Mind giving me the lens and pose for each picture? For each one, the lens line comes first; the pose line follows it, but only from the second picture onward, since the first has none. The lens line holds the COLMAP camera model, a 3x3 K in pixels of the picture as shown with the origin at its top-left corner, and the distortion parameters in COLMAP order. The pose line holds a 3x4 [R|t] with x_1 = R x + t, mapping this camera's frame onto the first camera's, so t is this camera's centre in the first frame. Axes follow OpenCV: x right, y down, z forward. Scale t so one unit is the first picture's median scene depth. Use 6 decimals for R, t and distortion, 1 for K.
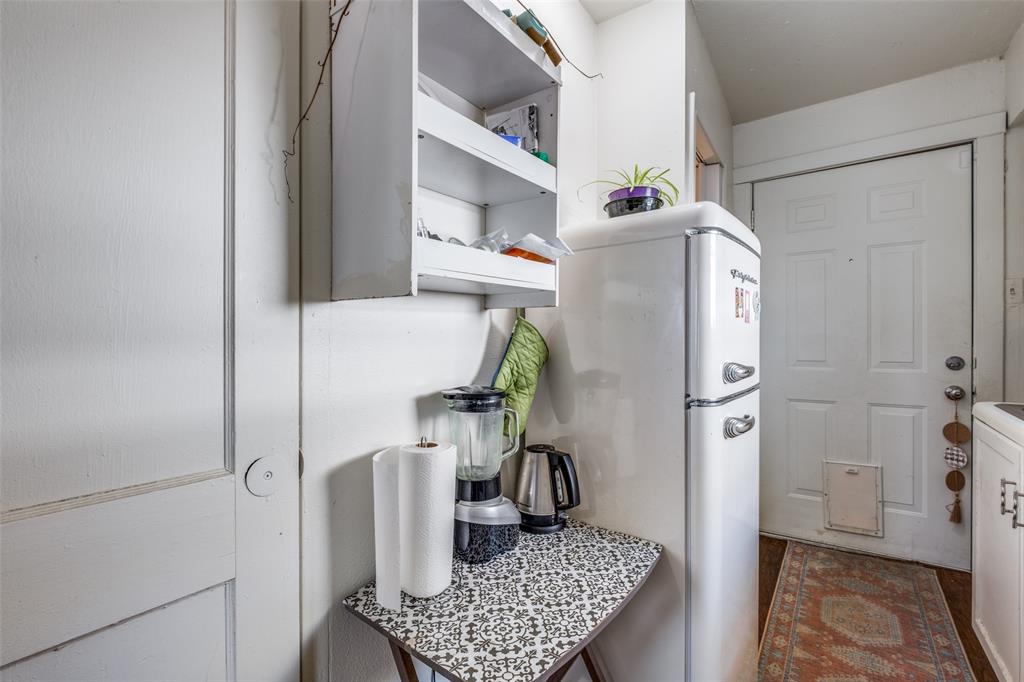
lens RADIAL K [[450.8, 0, 519.3], [0, 450.8, 342.3], [0, 0, 1]] dist [0.001596, -0.000425]
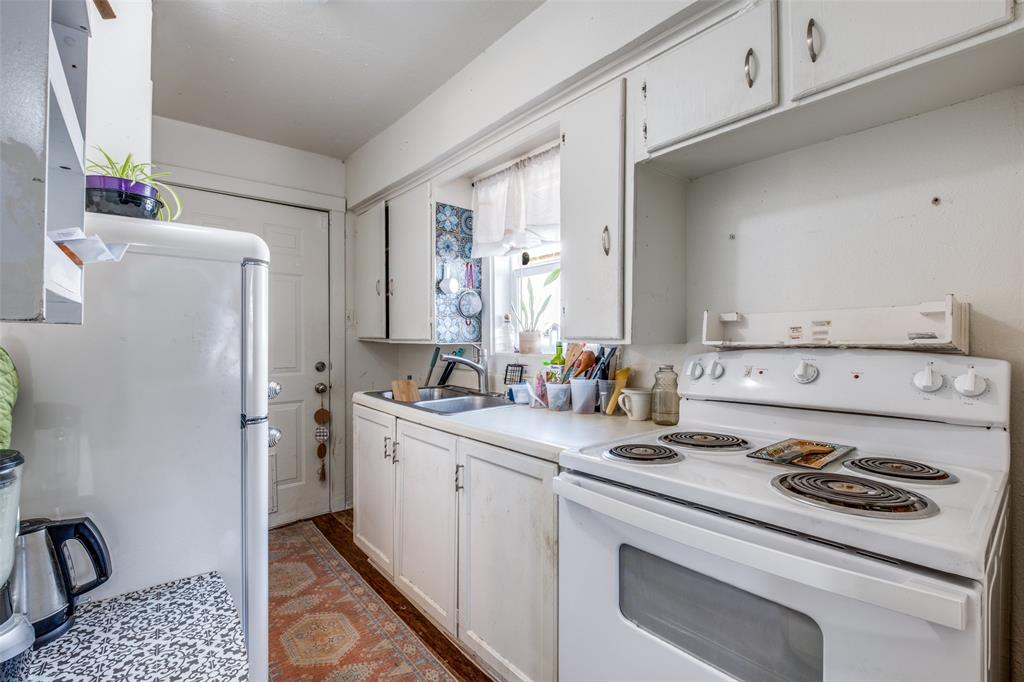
lens RADIAL K [[450.8, 0, 520.9], [0, 450.8, 340.4], [0, 0, 1]] dist [0.001596, -0.000425]
pose [[0.252059, 0.007320, 0.967684, -0.324747], [0.002085, 0.999965, -0.008107, -0.031118], [-0.967710, 0.004061, 0.252035, 0.071626]]
